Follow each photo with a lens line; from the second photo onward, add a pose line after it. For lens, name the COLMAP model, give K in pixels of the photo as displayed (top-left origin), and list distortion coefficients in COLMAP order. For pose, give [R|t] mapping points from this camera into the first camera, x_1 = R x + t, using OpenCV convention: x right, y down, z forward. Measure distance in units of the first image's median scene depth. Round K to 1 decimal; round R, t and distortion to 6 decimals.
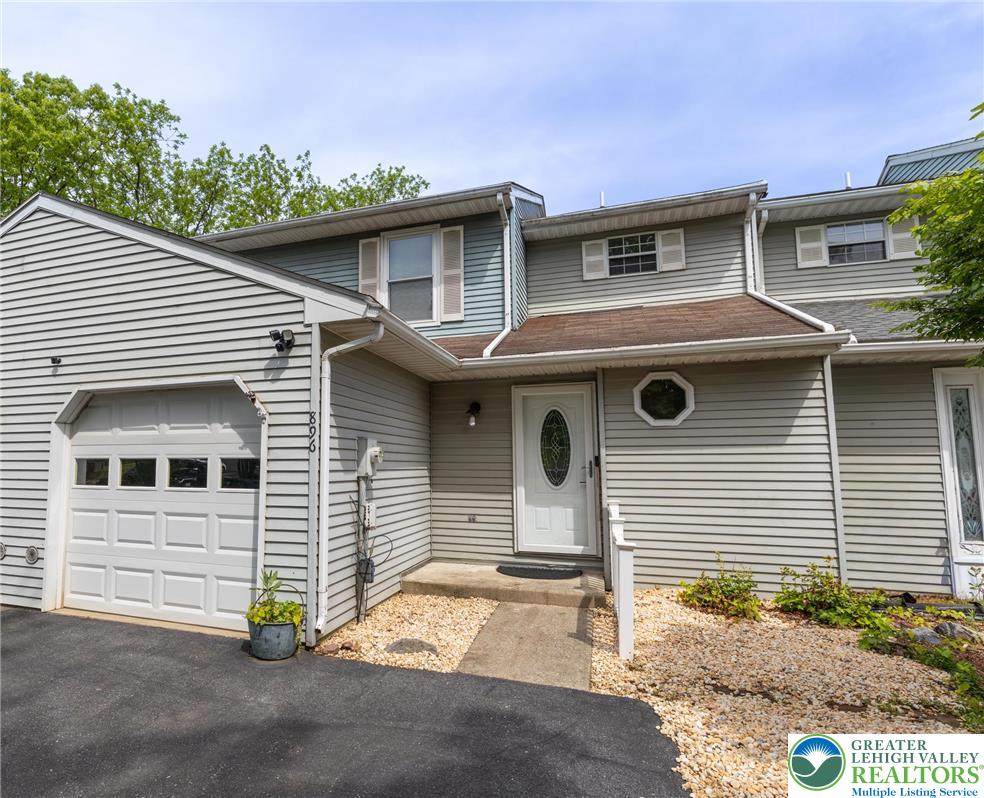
lens RADIAL K [[476.8, 0, 492.5], [0, 476.8, 402.3], [0, 0, 1]] dist [-0.000387, 0.000104]
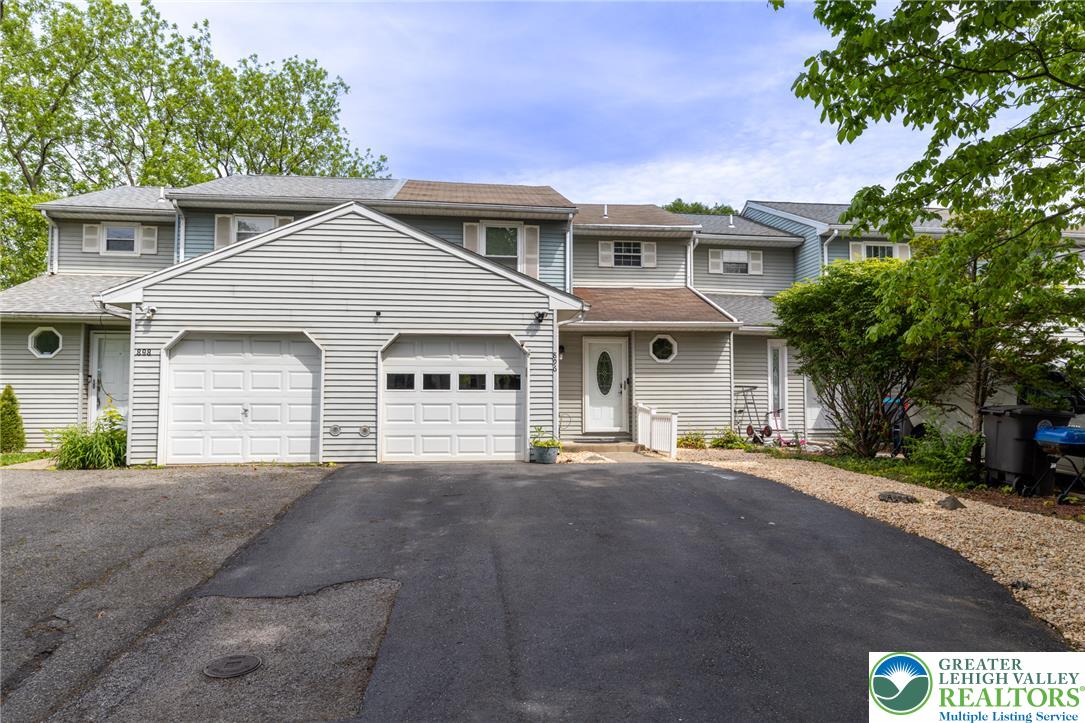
lens RADIAL K [[717.2, 0, 542.3], [0, 717.2, 359.6], [0, 0, 1]] dist [0.001309, -0.002099]
pose [[0.877621, 0.026916, 0.478599, -1.385088], [-0.052327, 0.997835, 0.039836, -0.050229], [-0.476491, -0.060004, 0.877129, -1.245002]]
